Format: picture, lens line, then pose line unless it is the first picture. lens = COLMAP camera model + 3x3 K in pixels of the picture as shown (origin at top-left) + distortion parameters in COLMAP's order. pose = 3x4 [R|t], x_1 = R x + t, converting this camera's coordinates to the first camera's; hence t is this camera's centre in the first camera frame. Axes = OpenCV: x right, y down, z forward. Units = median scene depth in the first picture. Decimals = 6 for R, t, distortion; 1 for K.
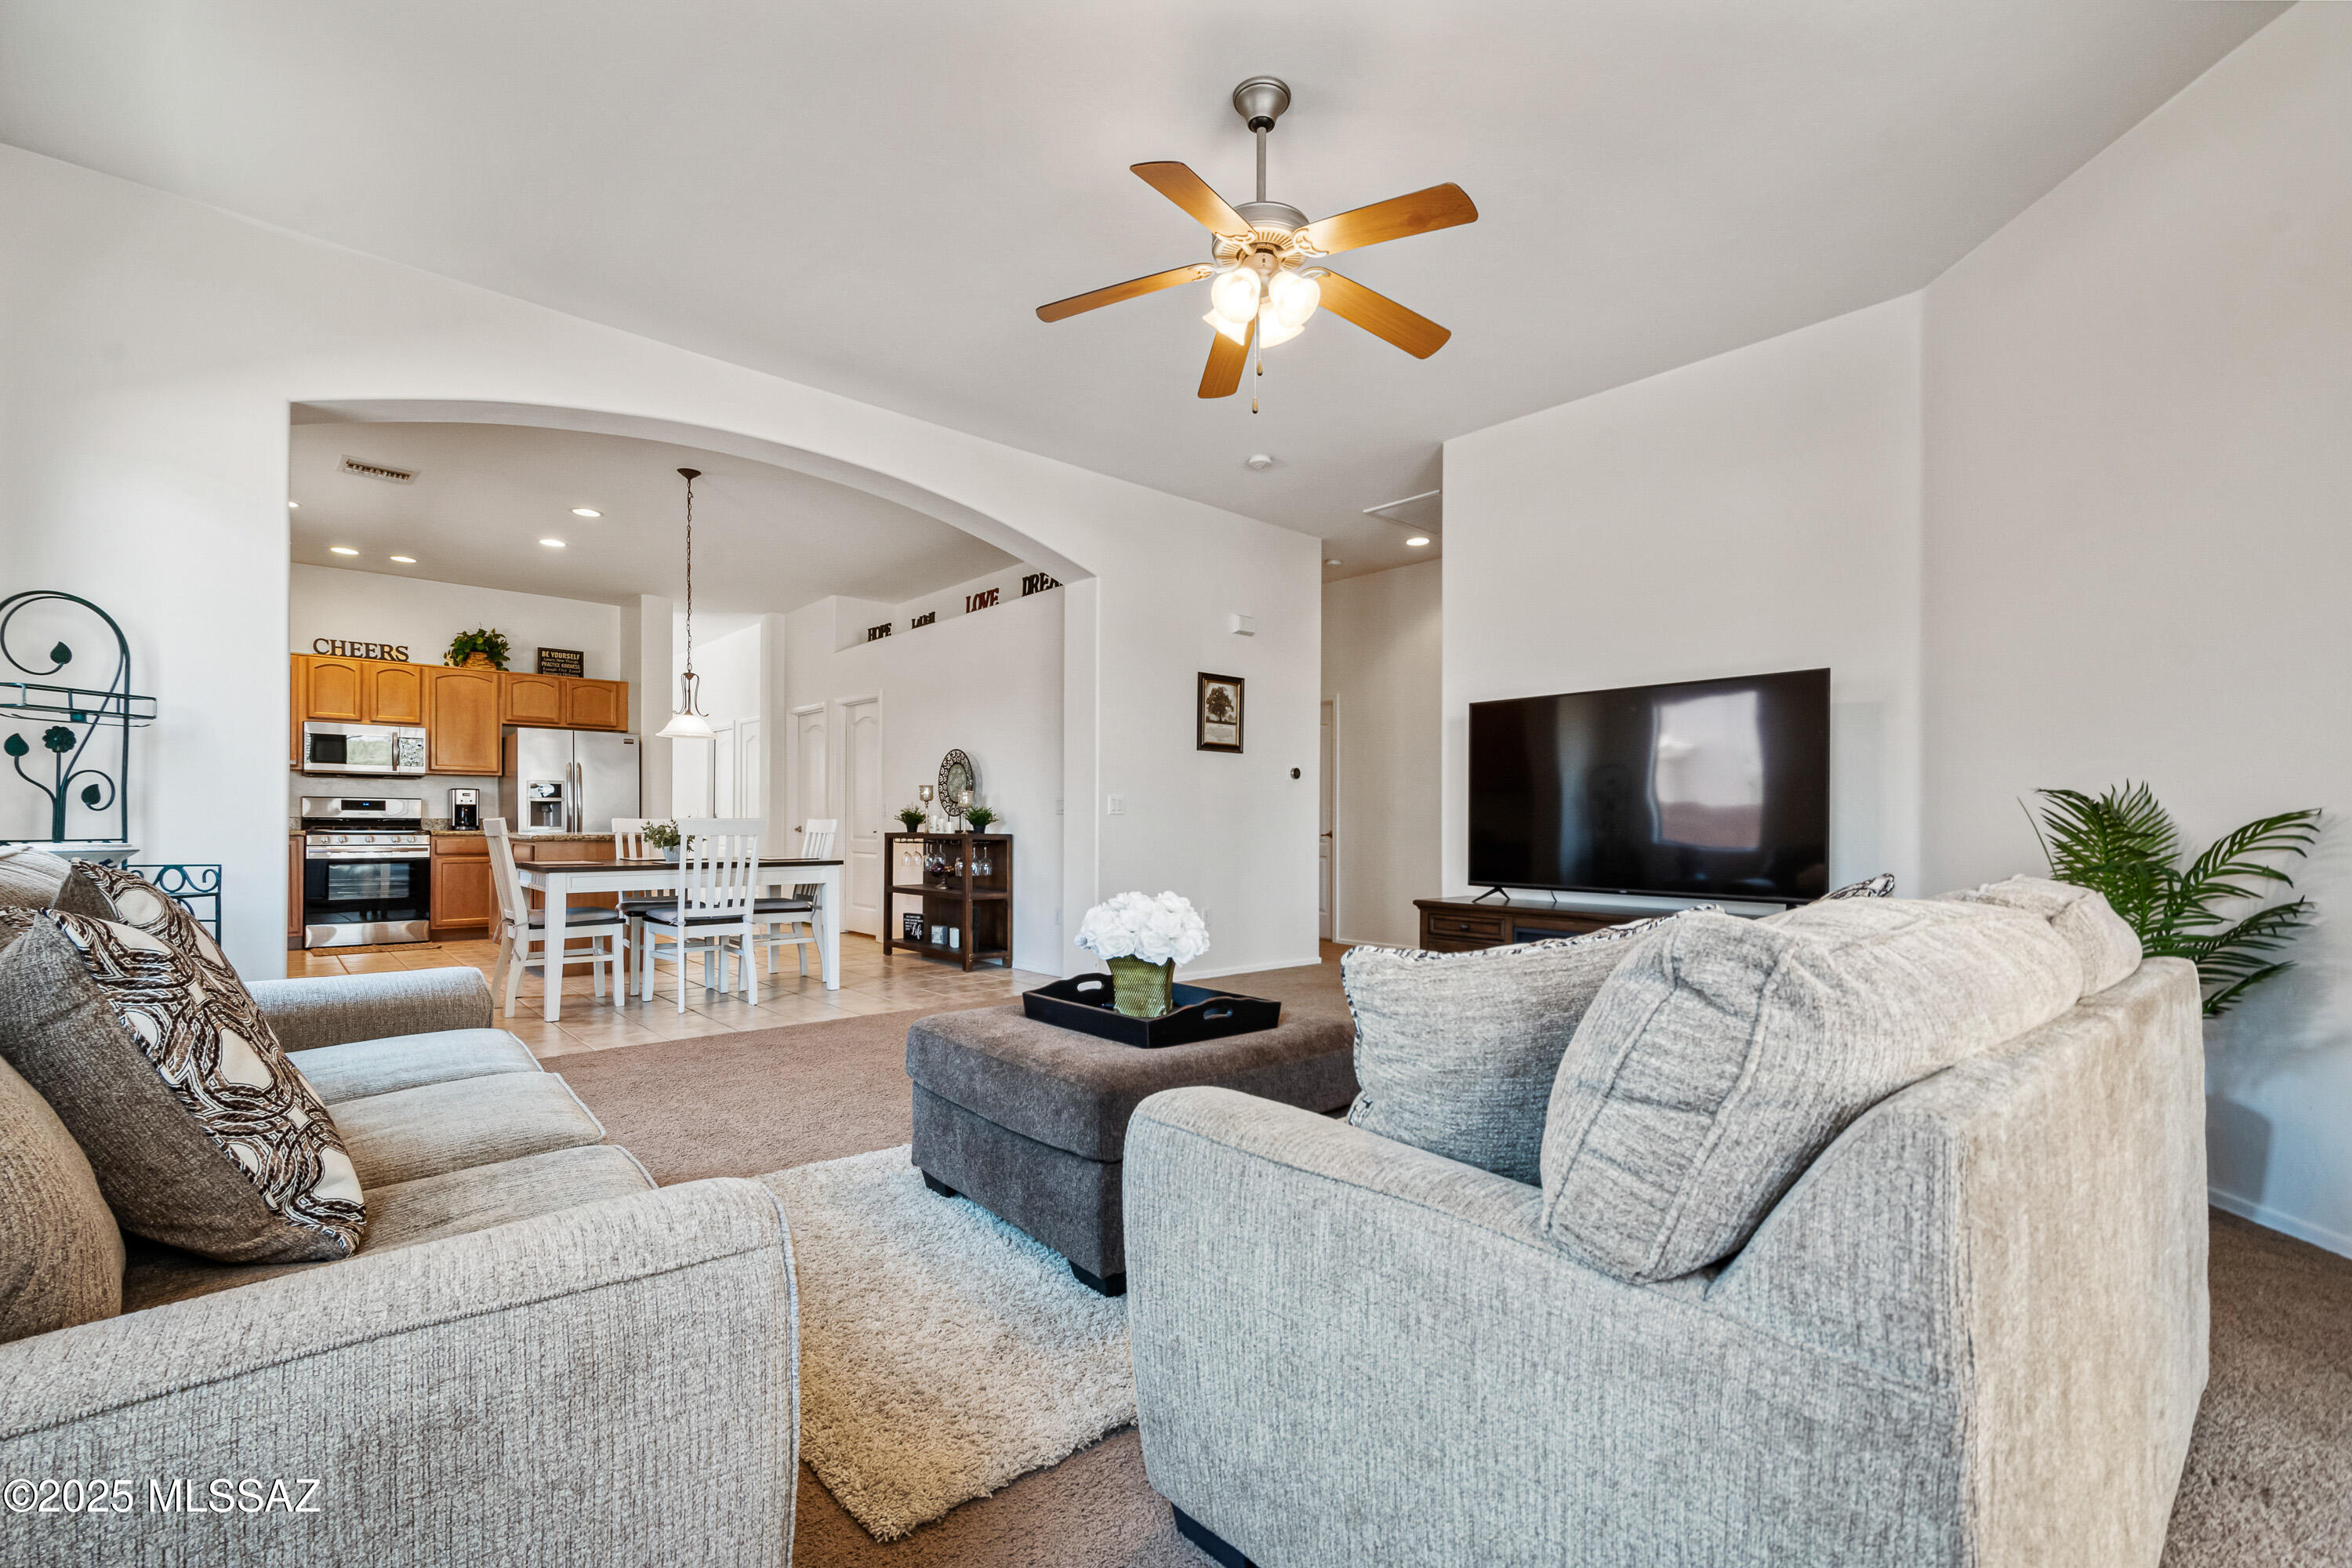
lens RADIAL K [[1033.7, 0, 1185.4], [0, 1033.7, 830.6], [0, 0, 1]] dist [0.002567, -0.000021]
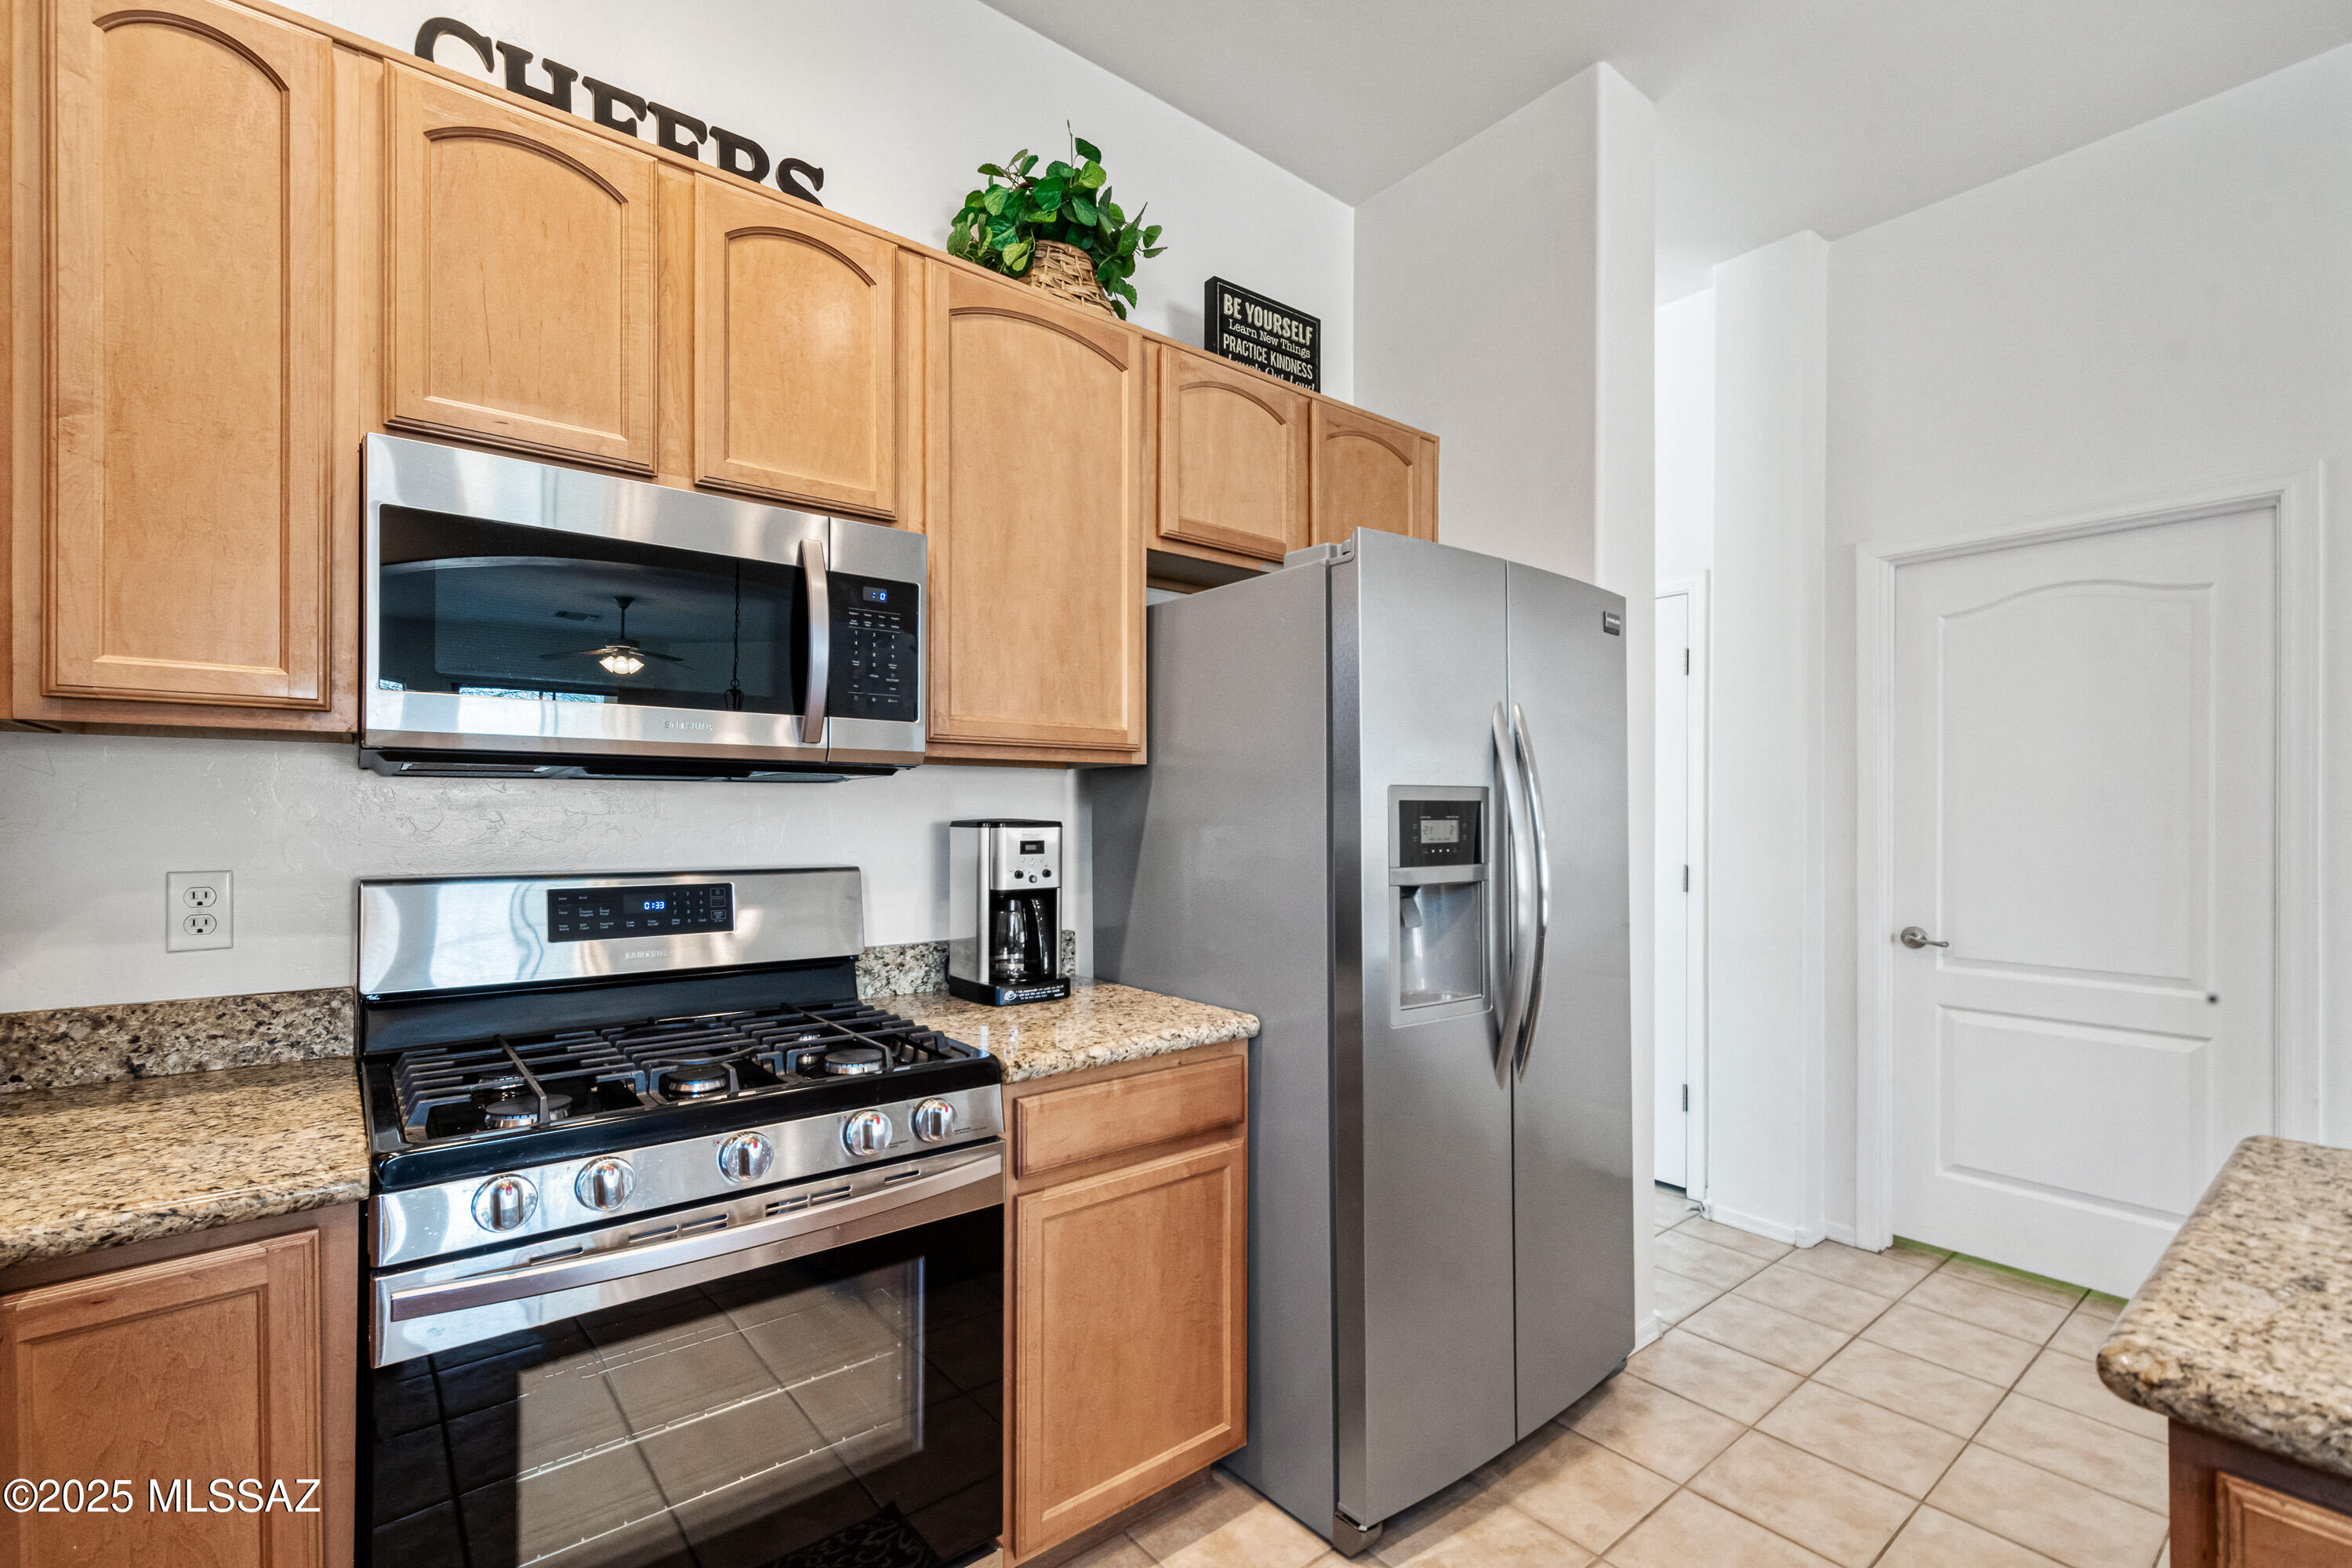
lens RADIAL K [[1038.4, 0, 1176.0], [0, 1038.4, 784.0], [0, 0, 1]] dist [-0.000518, -0.000154]
pose [[0.997576, -0.004745, -0.069418, -0.747693], [0.002231, 0.999340, -0.036249, -0.046400], [0.069544, 0.036006, 0.996929, 0.891534]]
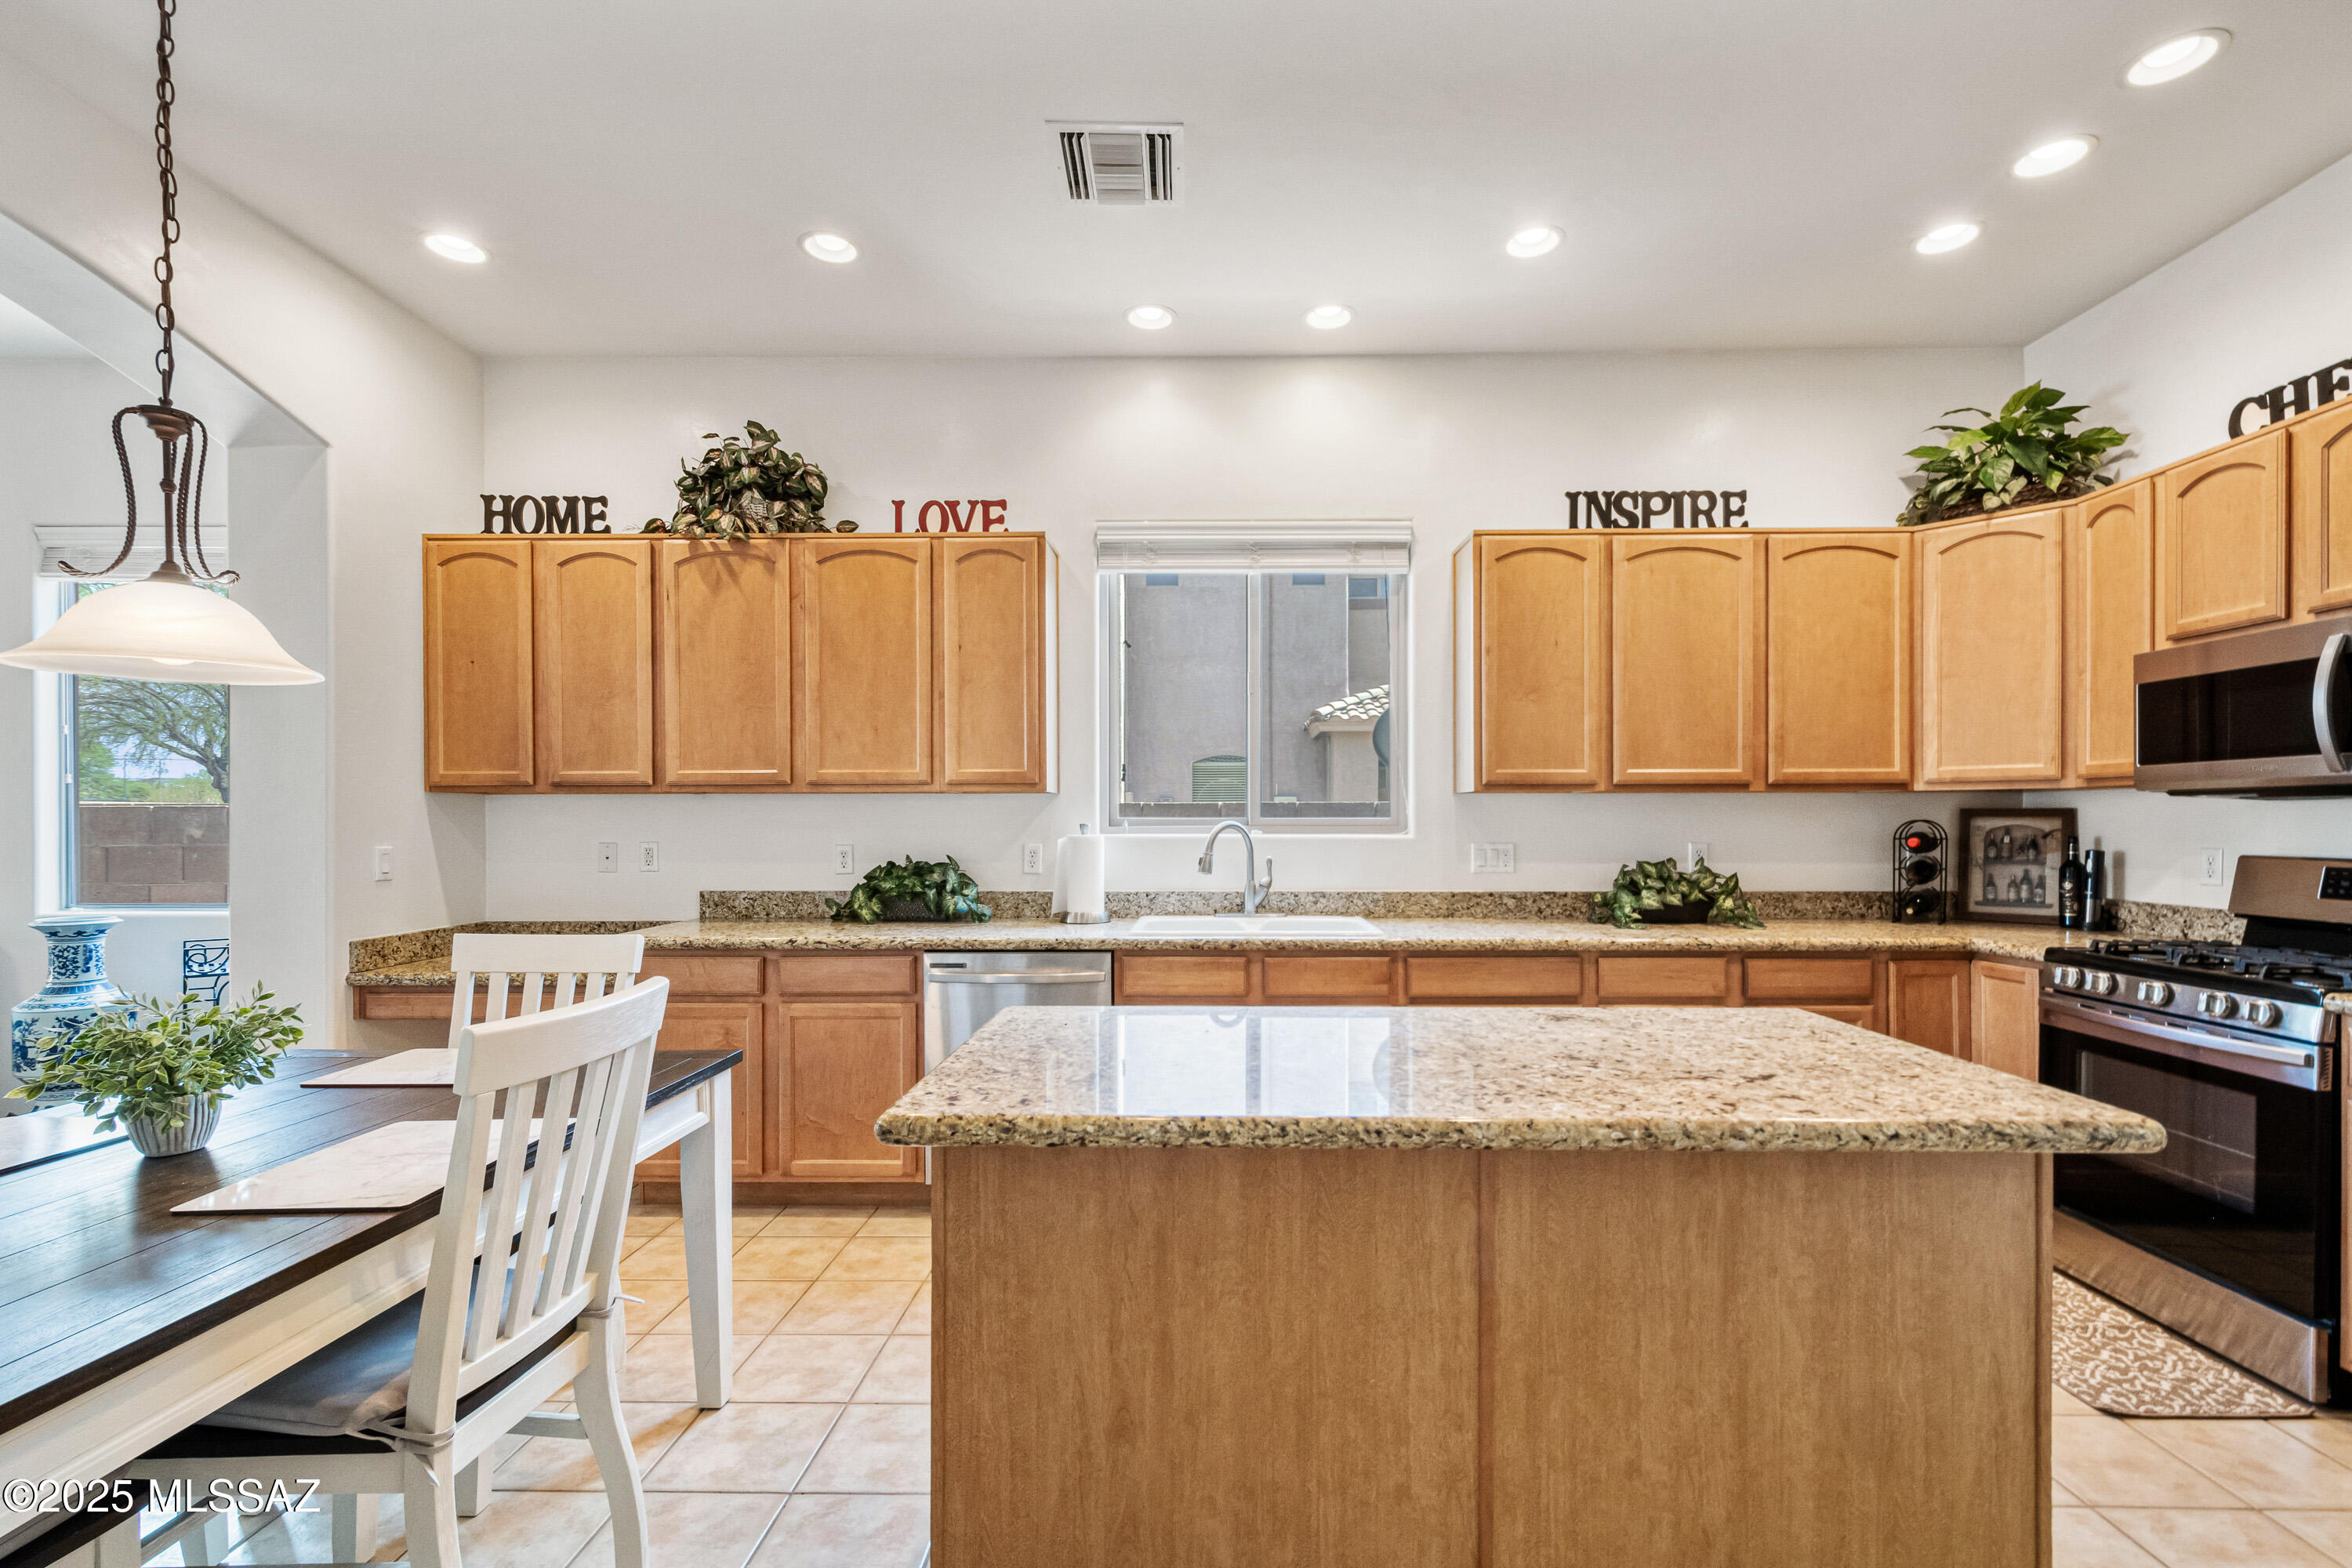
lens RADIAL K [[1033.7, 0, 1185.4], [0, 1033.7, 830.6], [0, 0, 1]] dist [0.002567, -0.000021]
pose [[-0.691405, -0.000221, -0.722467, -0.369969], [-0.007884, 0.999943, 0.007240, -0.044766], [0.722424, 0.010702, -0.691367, 1.057214]]
